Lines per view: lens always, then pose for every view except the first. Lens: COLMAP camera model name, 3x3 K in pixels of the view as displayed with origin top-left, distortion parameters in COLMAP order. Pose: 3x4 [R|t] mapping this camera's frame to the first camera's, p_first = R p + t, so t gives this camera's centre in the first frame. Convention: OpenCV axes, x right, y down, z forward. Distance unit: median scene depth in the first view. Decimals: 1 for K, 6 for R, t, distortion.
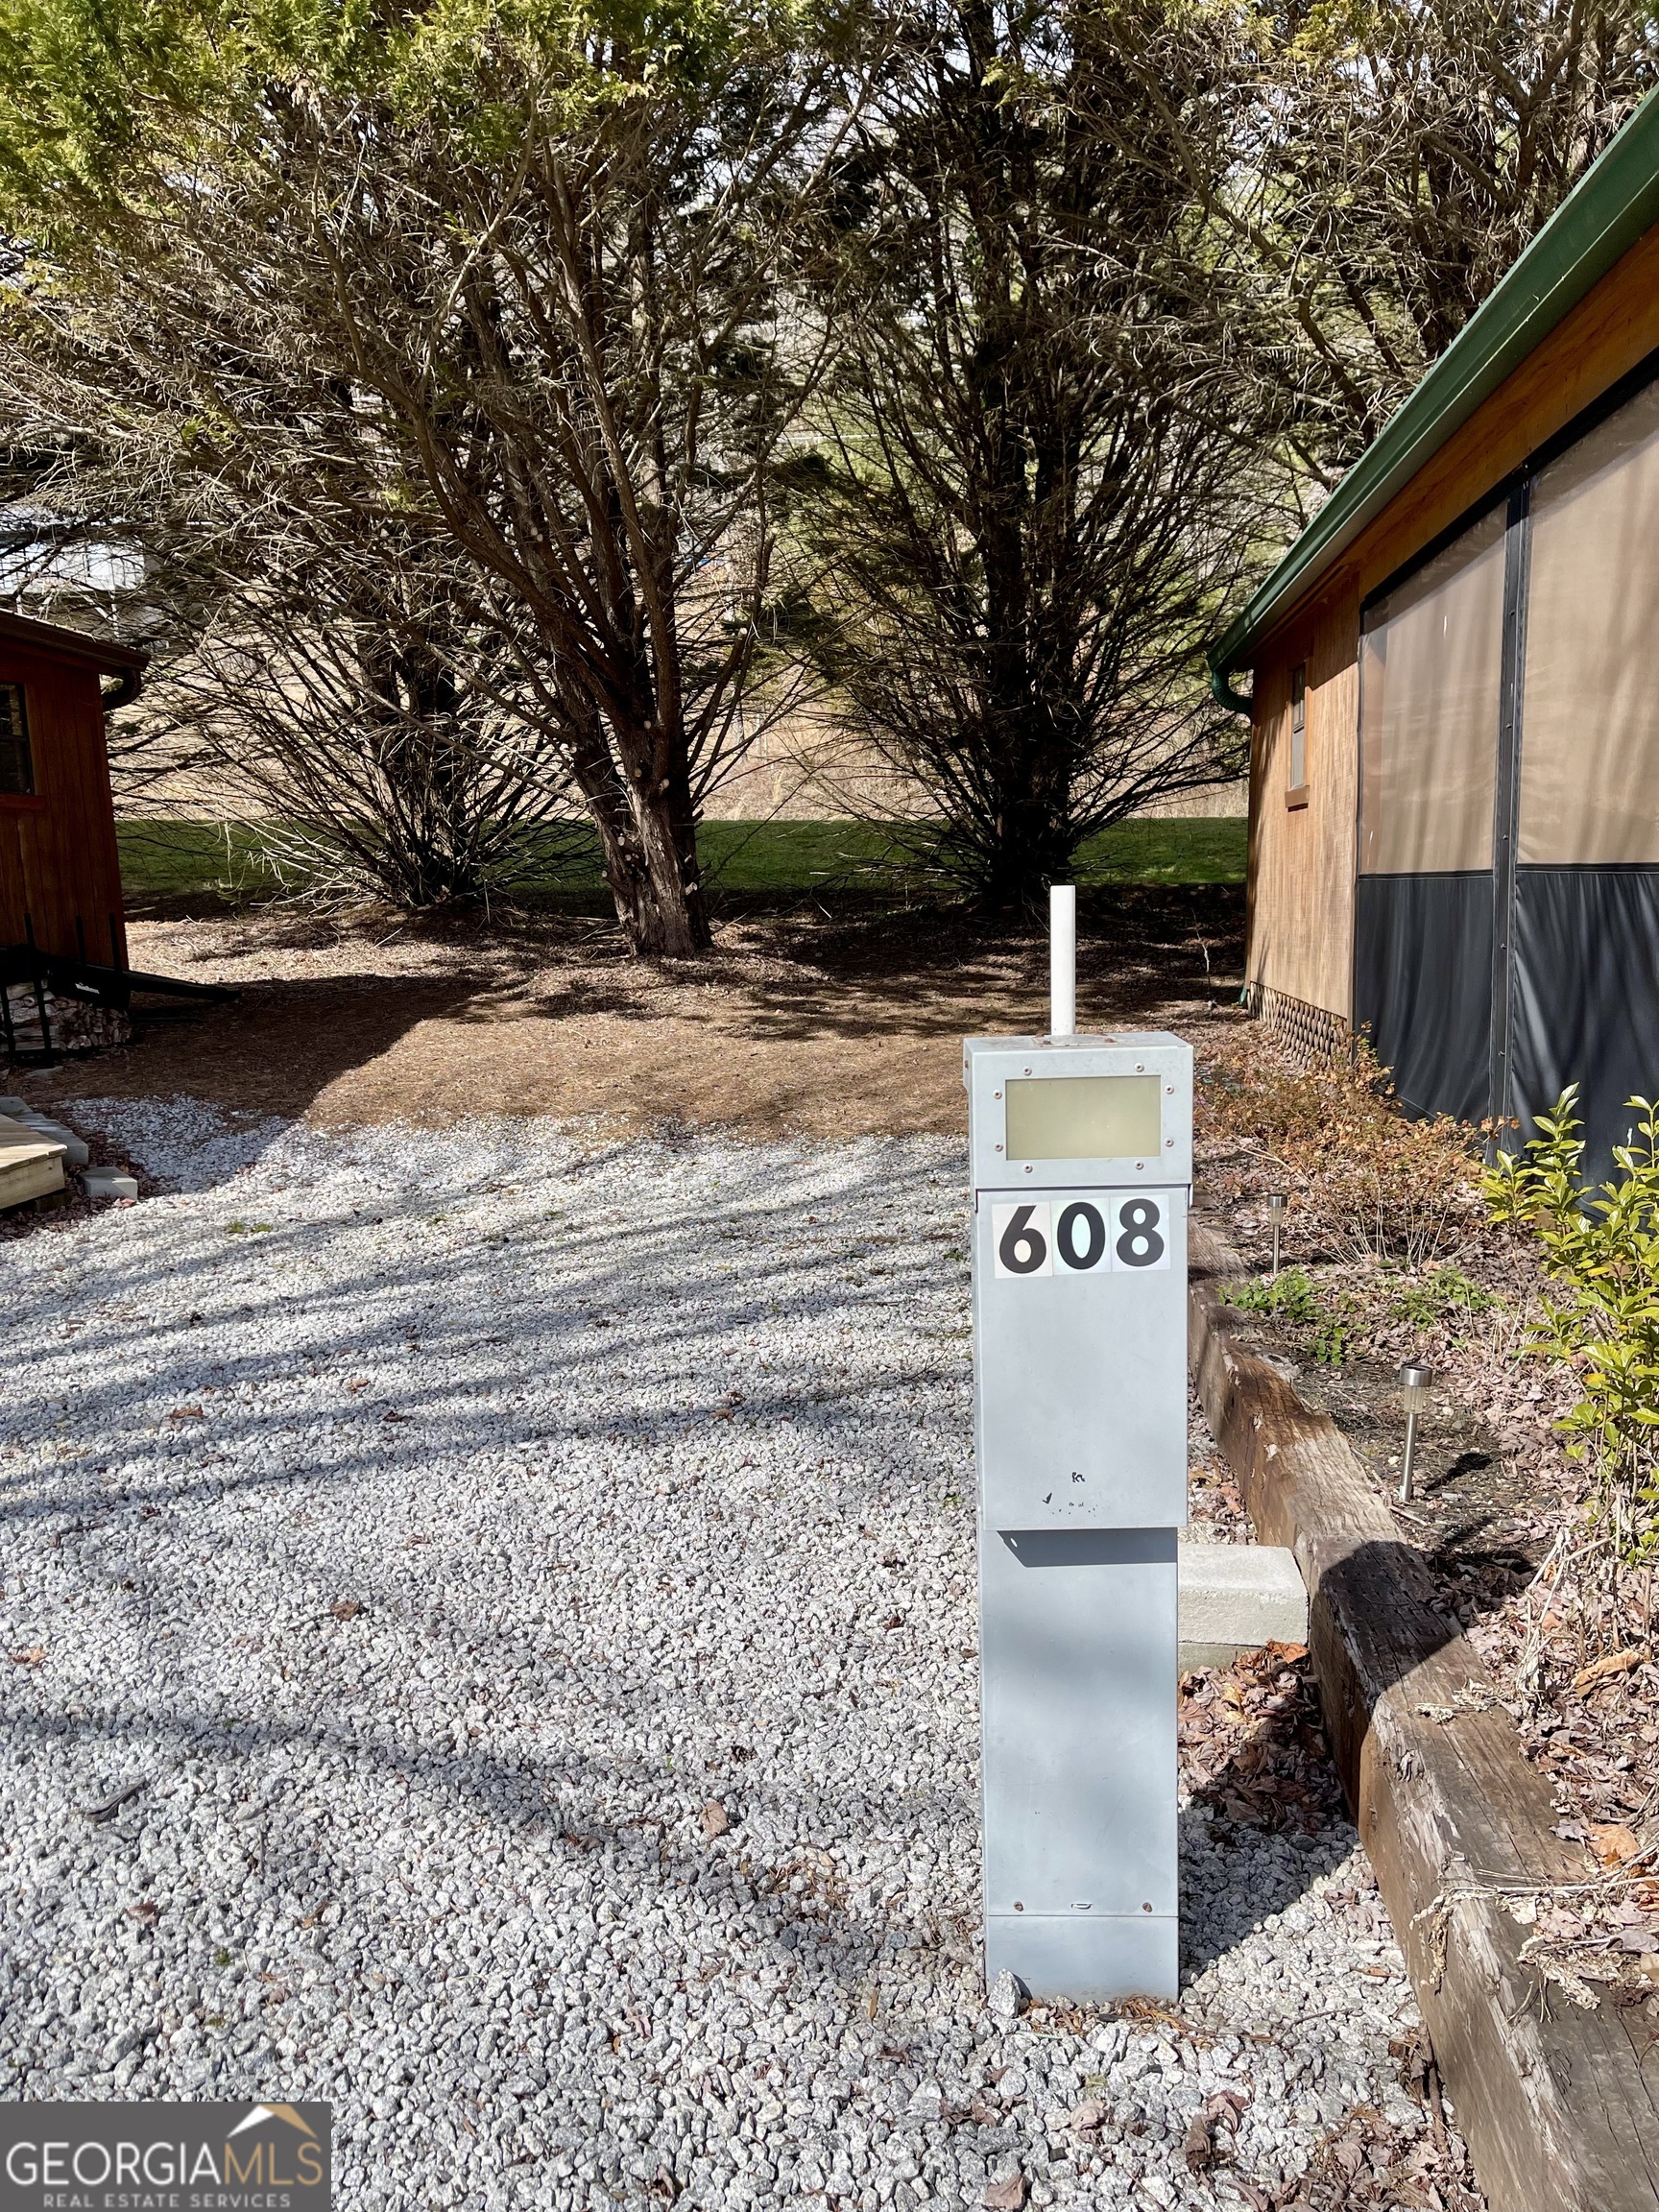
lens RADIAL K [[1660.2, 0, 829.5], [0, 1660.2, 1106.0], [0, 0, 1]] dist [0.039087, 0.001845]
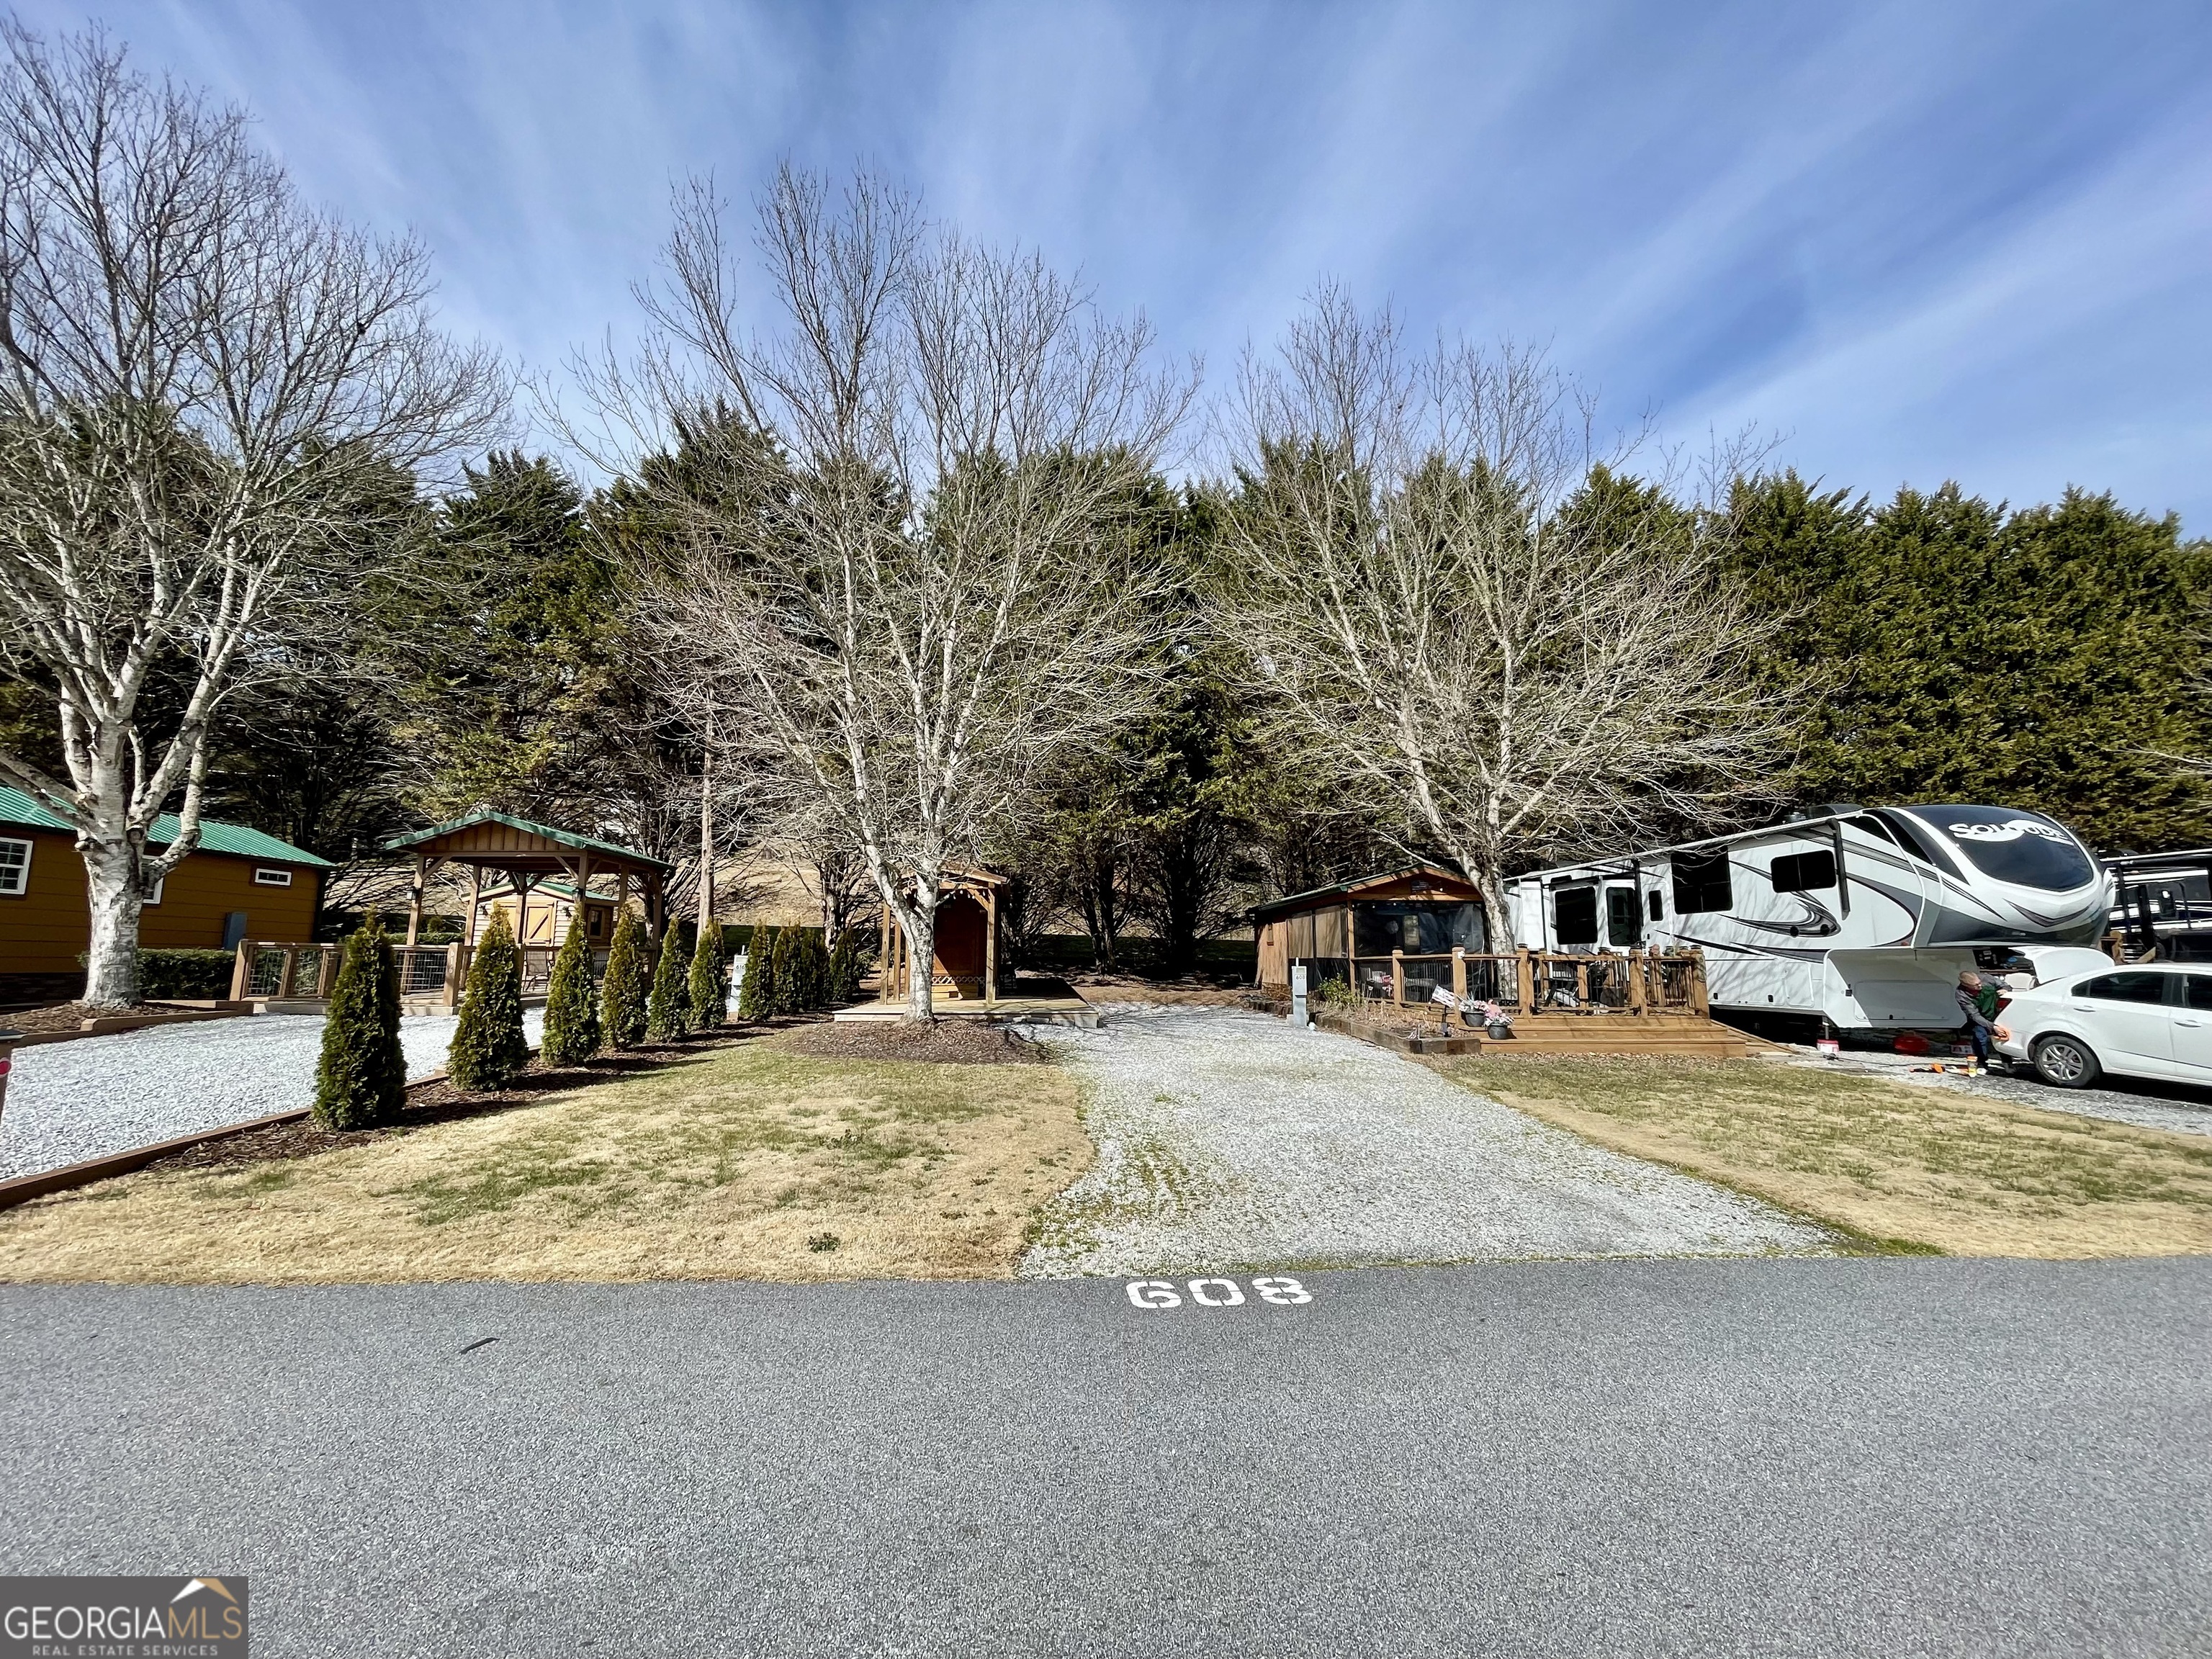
lens RADIAL K [[893.3, 0, 1106.0], [0, 893.3, 829.5], [0, 0, 1]] dist [-0.001733, 0.000229]
pose [[0.983808, 0.052866, 0.171250, -0.495762], [-0.005366, 0.963767, -0.266692, 0.147072], [-0.179144, 0.261455, 0.948446, -1.117941]]
